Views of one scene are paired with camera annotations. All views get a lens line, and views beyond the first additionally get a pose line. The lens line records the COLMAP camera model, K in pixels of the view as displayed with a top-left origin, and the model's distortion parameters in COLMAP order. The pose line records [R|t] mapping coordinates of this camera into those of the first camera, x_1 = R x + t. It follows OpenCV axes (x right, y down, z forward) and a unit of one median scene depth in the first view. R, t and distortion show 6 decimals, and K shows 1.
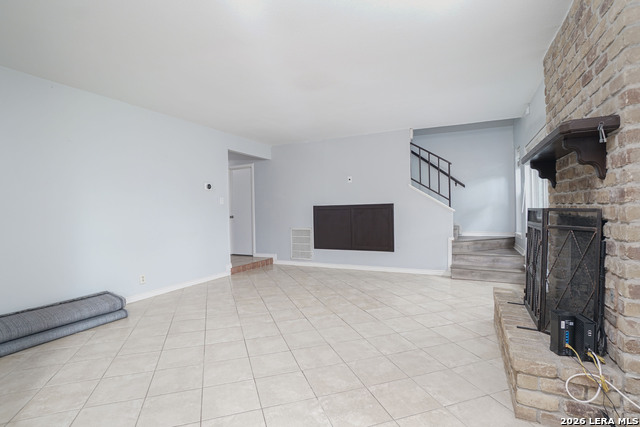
lens RADIAL K [[313.6, 0, 318.9], [0, 313.6, 213.5], [0, 0, 1]] dist [-0.031812, 0.007768]
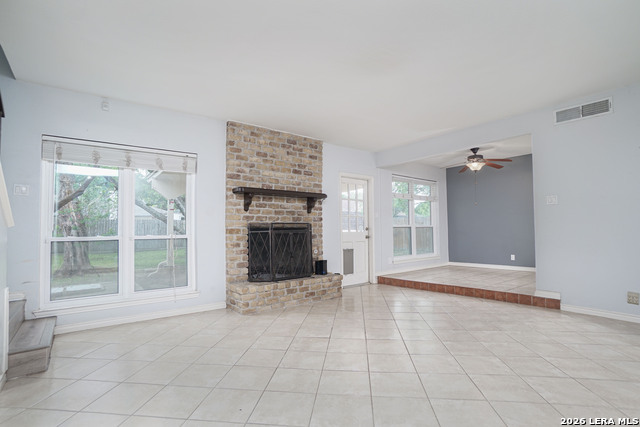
lens RADIAL K [[313.6, 0, 317.4], [0, 313.6, 214.3], [0, 0, 1]] dist [-0.031812, 0.007768]
pose [[-0.901579, 0.045225, 0.430243, -0.188647], [0.028415, 0.998564, -0.045419, 0.015840], [-0.431679, -0.028724, -0.901570, 1.667724]]
